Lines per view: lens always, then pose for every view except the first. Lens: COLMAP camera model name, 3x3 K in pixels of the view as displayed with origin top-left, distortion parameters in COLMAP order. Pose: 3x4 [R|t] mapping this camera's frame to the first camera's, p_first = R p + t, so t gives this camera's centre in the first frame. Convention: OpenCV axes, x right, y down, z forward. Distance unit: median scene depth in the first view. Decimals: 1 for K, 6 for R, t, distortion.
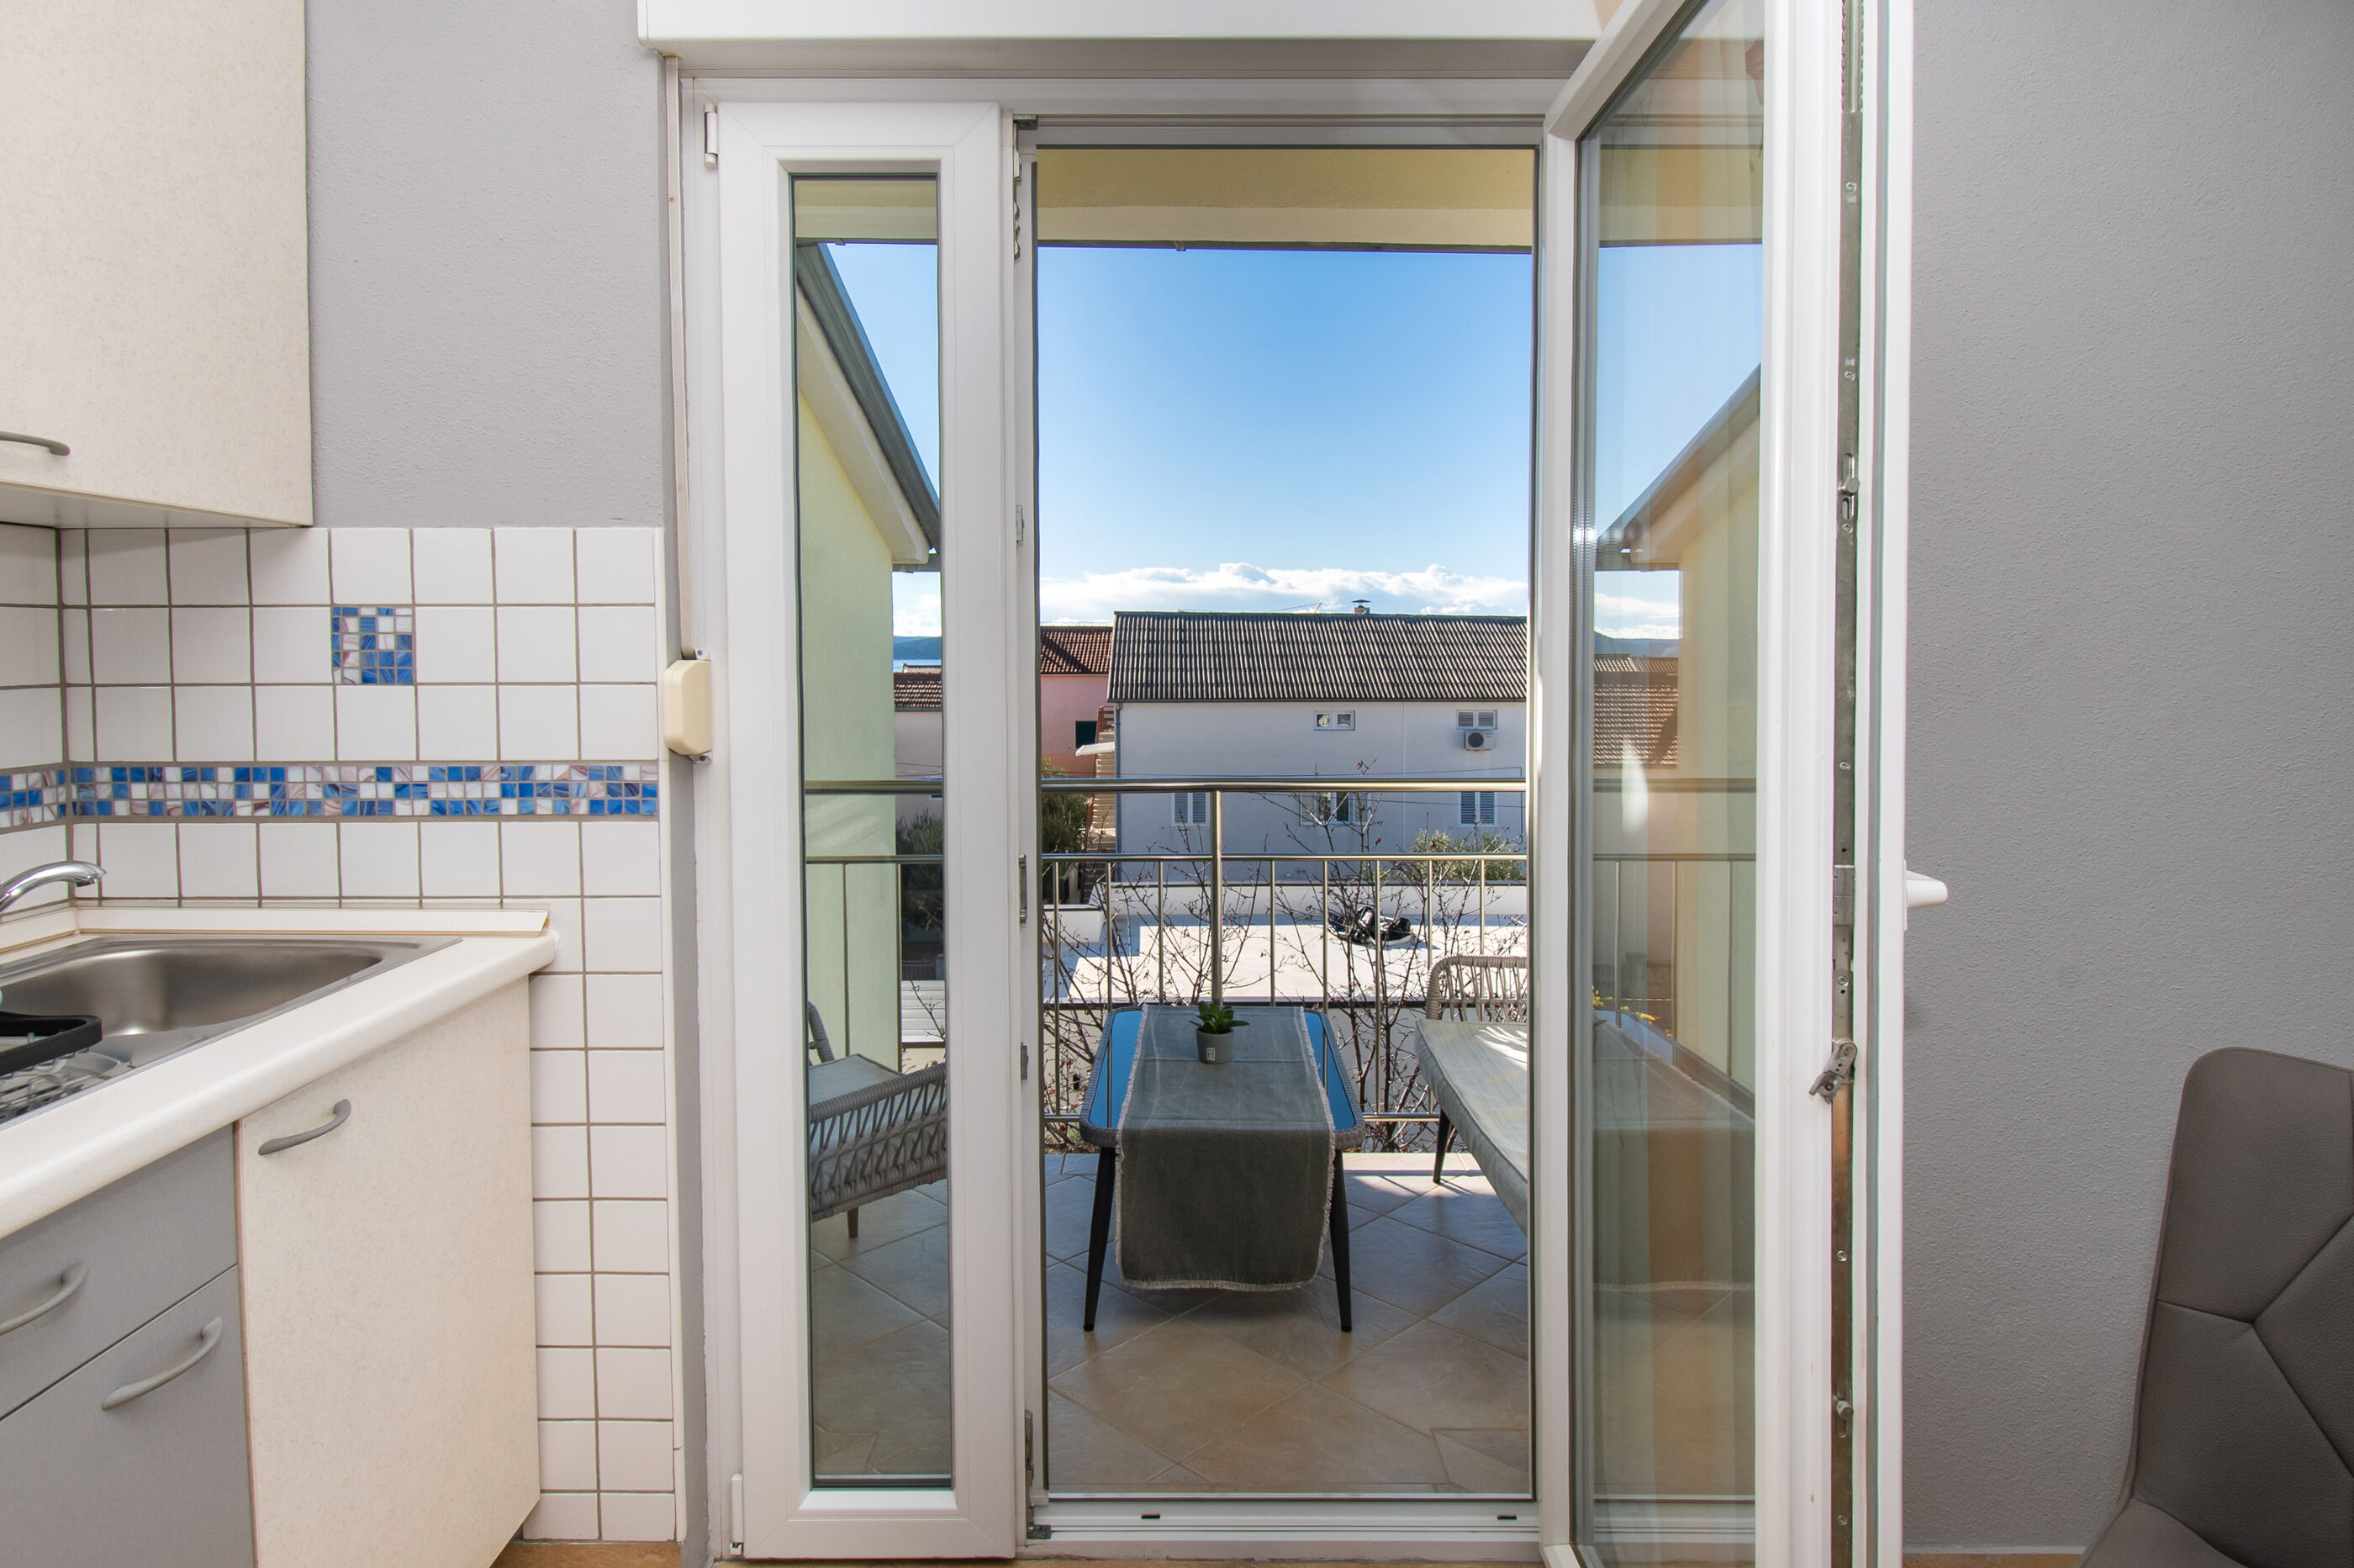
lens RADIAL K [[1293.3, 0, 1303.6], [0, 1293.3, 714.9], [0, 0, 1]] dist [0.026628, -0.030865]
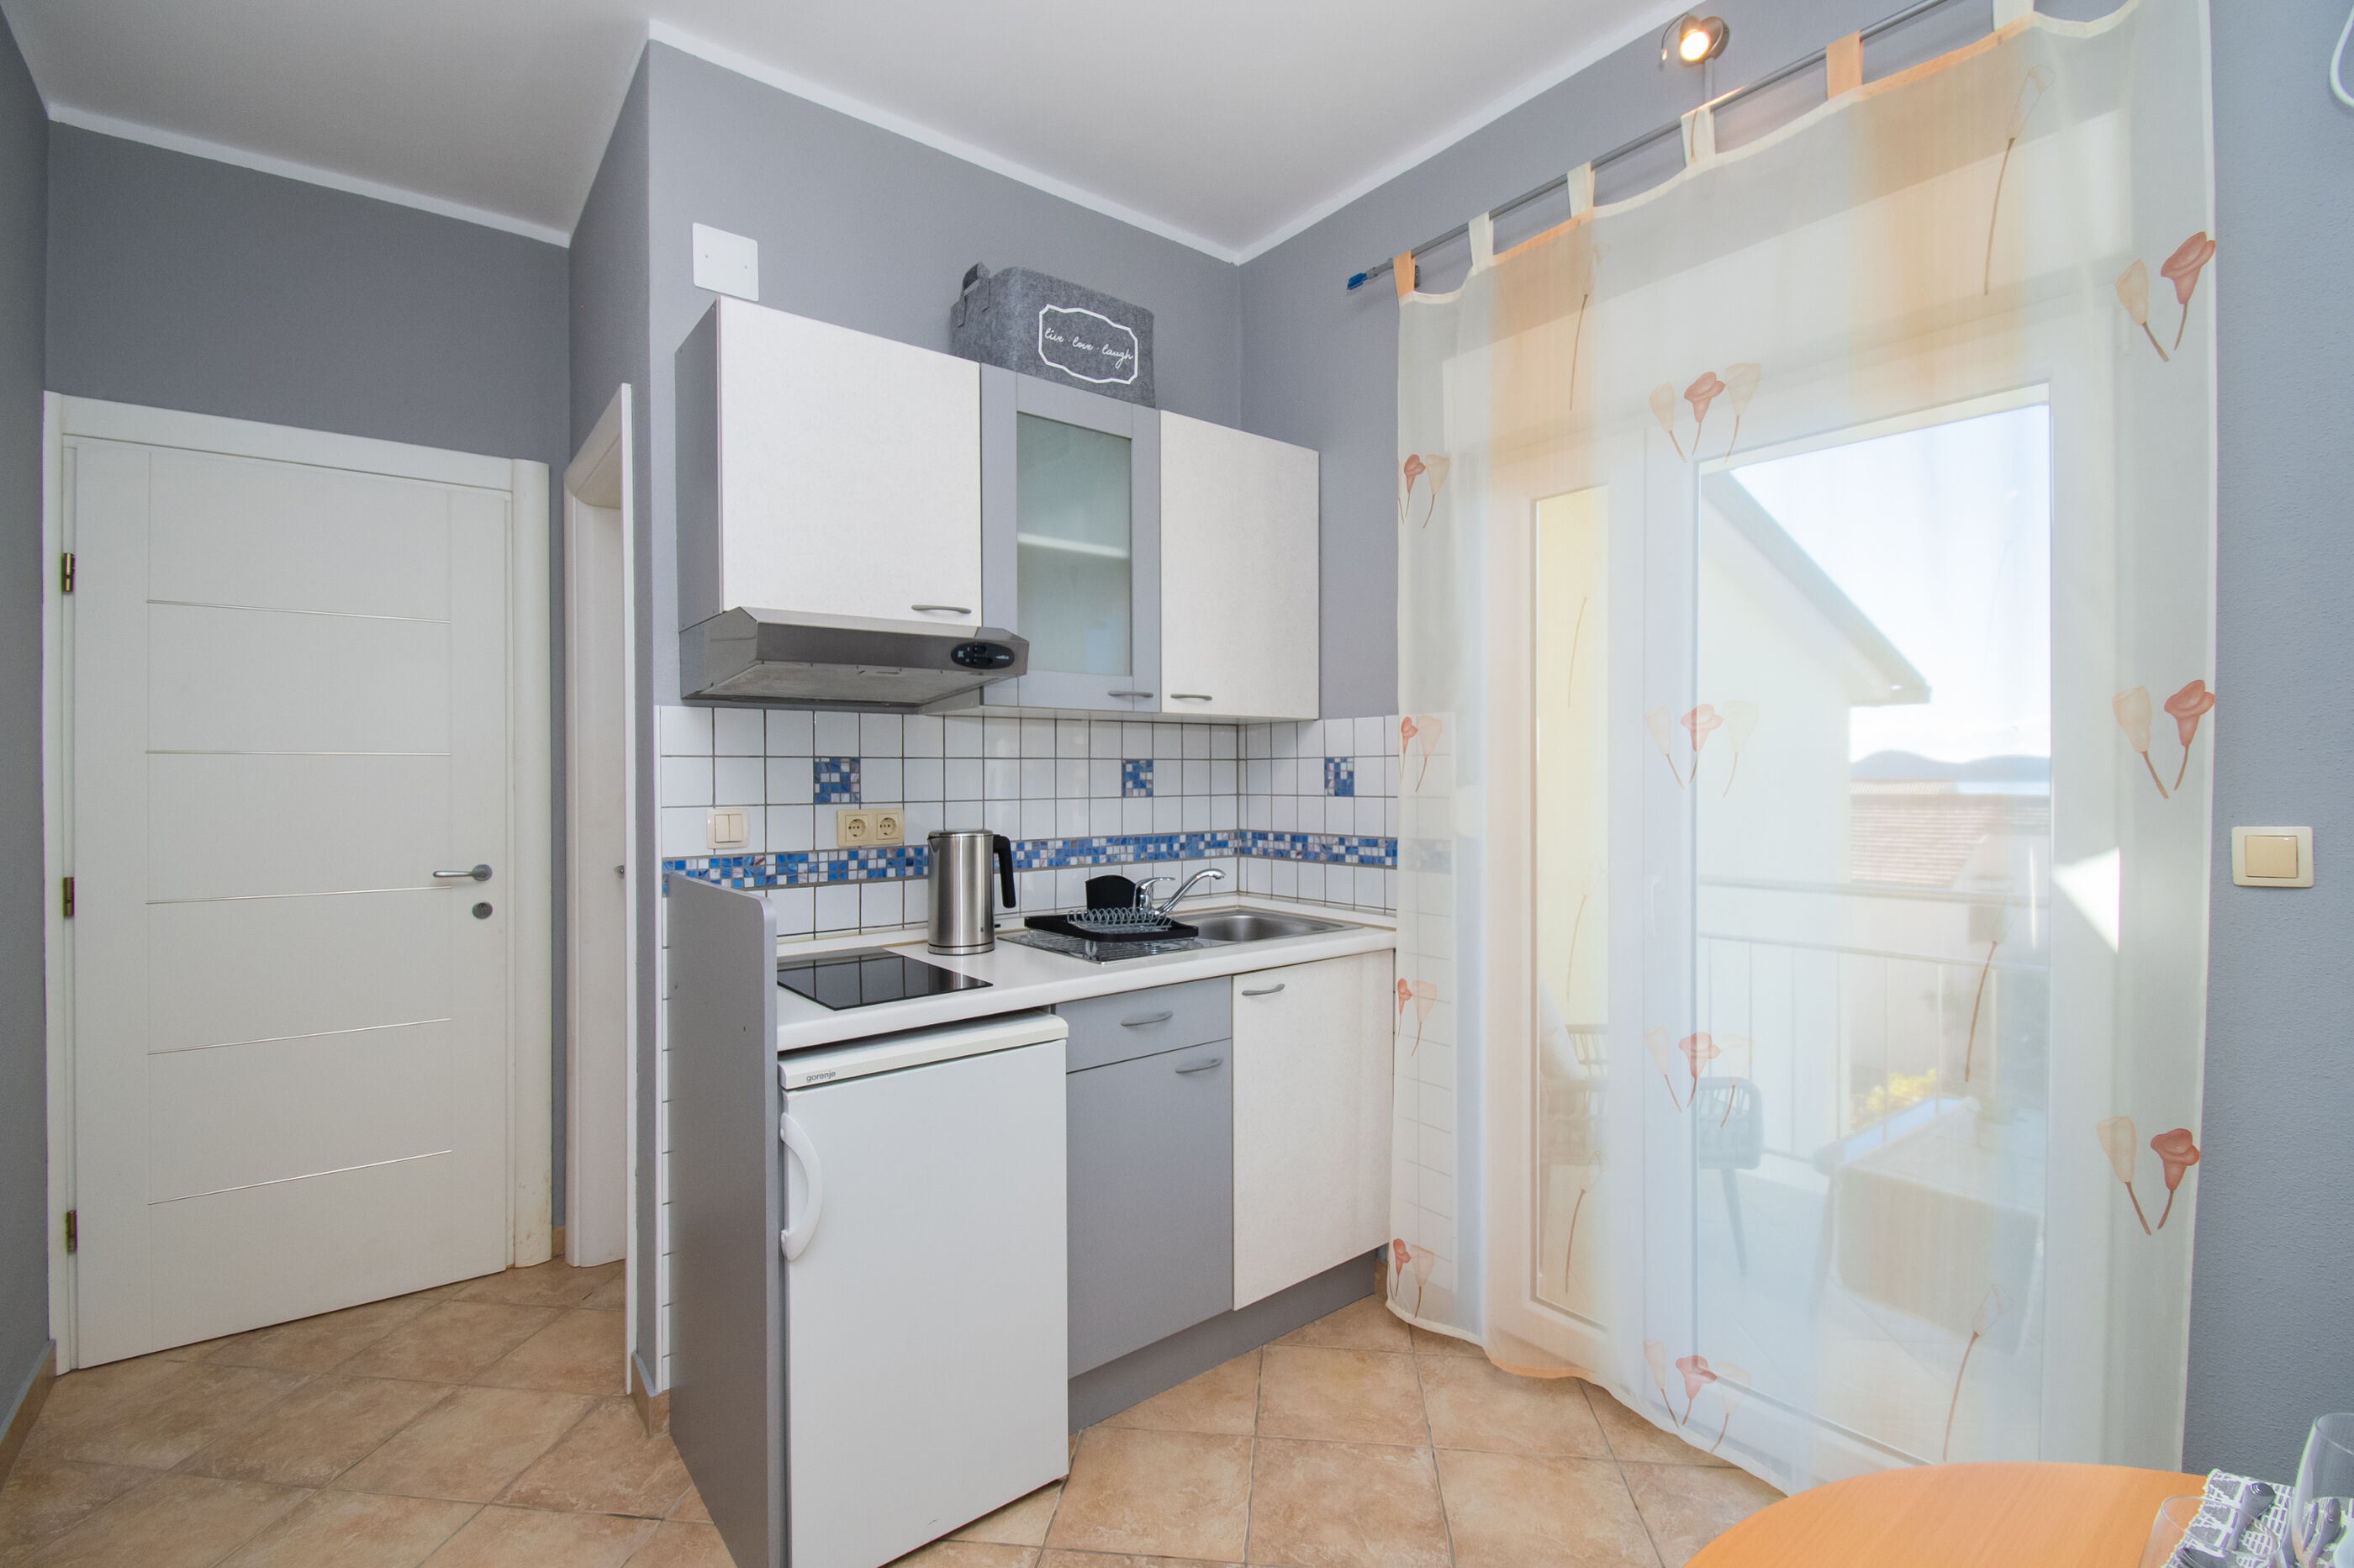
lens RADIAL K [[1089.6, 0, 1178.4], [0, 1089.6, 781.6], [0, 0, 1]] dist [0.025184, -0.014741]
pose [[0.582978, 0.000017, -0.812488, 0.512630], [-0.036748, 0.998977, -0.026346, 0.007404], [0.811656, 0.045216, 0.582383, -0.187168]]
